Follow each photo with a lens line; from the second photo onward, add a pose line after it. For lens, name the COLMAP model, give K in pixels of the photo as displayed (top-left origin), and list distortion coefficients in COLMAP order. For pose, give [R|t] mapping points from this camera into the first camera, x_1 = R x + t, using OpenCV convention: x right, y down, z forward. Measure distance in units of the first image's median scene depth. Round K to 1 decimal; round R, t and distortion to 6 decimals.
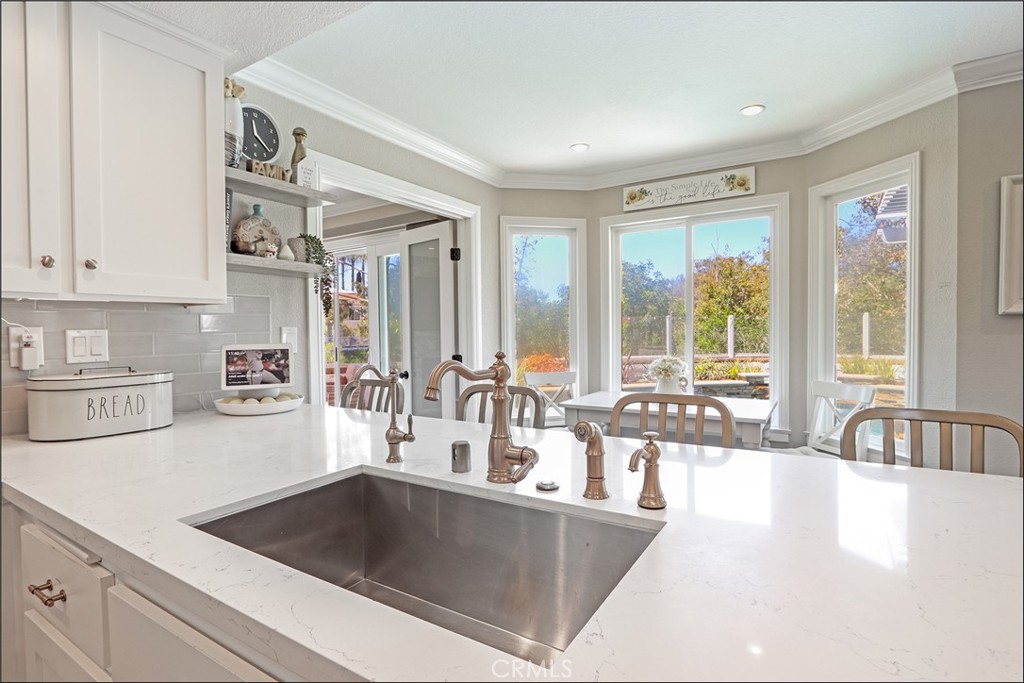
lens RADIAL K [[491.7, 0, 509.5], [0, 491.7, 340.5], [0, 0, 1]] dist [-0.018372, 0.000469]
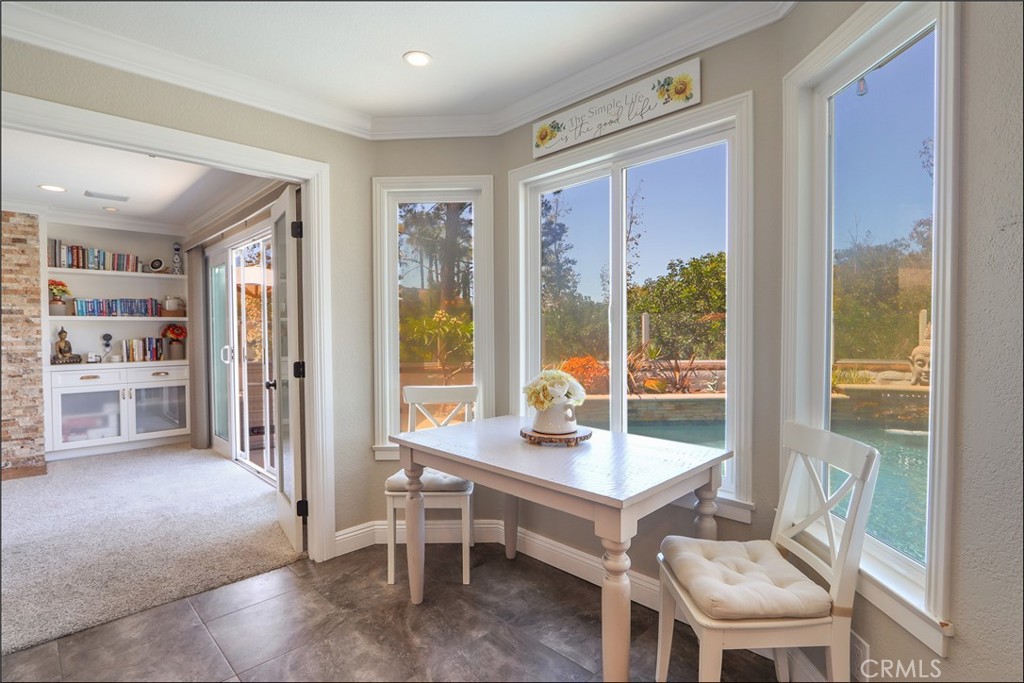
lens RADIAL K [[491.7, 0, 509.5], [0, 491.7, 340.5], [0, 0, 1]] dist [-0.018372, 0.000469]
pose [[0.974094, 0.007463, -0.226021, 0.378752], [-0.006859, 0.999971, 0.003457, -0.007983], [0.226040, -0.001817, 0.974116, 0.332777]]
